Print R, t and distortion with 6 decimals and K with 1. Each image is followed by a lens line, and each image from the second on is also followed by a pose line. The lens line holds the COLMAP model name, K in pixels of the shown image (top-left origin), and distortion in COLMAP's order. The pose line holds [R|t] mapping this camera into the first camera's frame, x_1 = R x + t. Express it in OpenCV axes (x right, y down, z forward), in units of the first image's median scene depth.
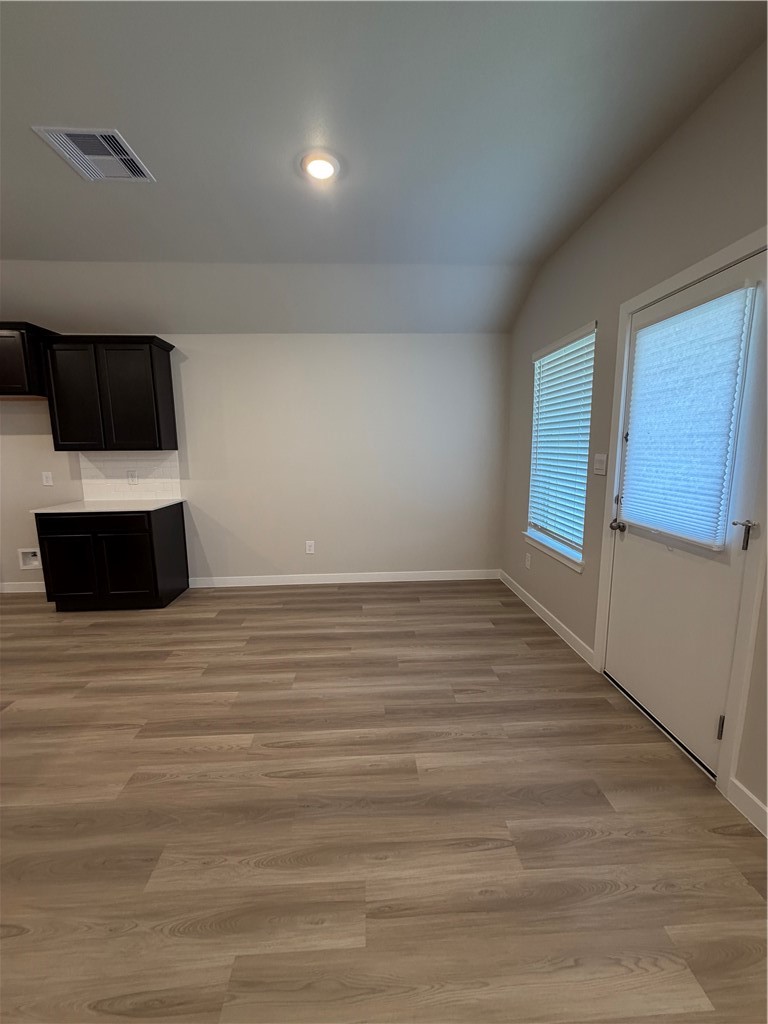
lens RADIAL K [[408.8, 0, 384.0], [0, 408.8, 512.0], [0, 0, 1]] dist [0.000292, -0.000069]
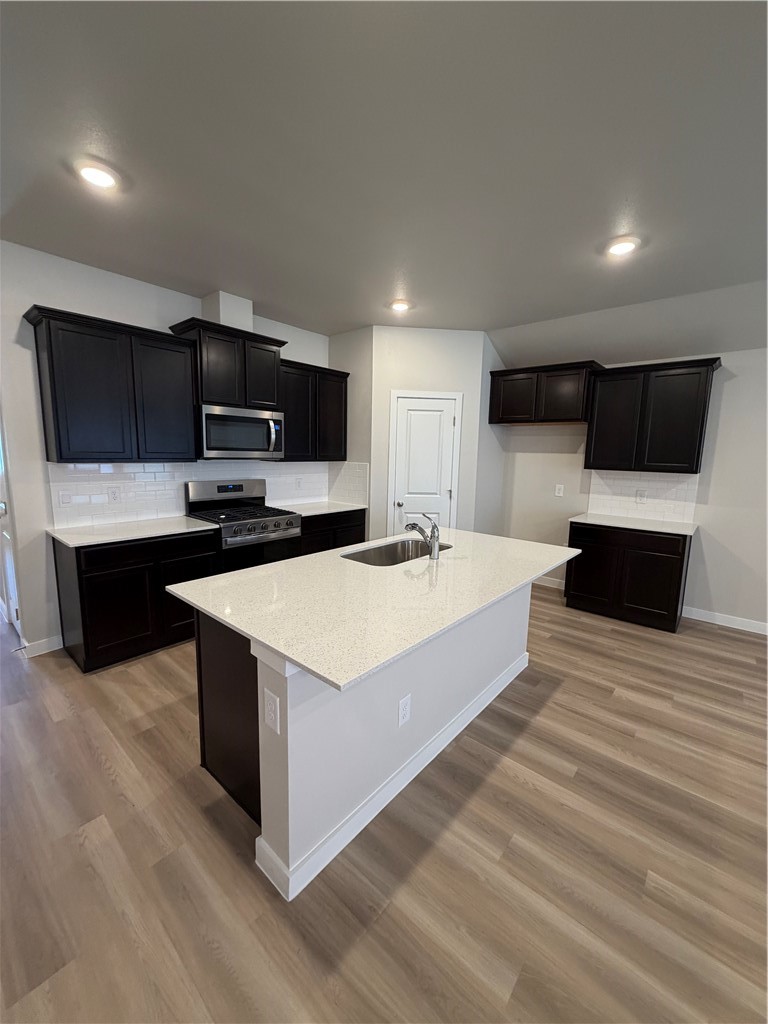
lens RADIAL K [[408.8, 0, 384.0], [0, 408.8, 512.0], [0, 0, 1]] dist [0.000292, -0.000069]
pose [[0.721341, 0.127111, -0.680816, -0.421244], [-0.139121, 0.989571, 0.037354, 0.006772], [0.678464, 0.067771, 0.731501, -0.222614]]
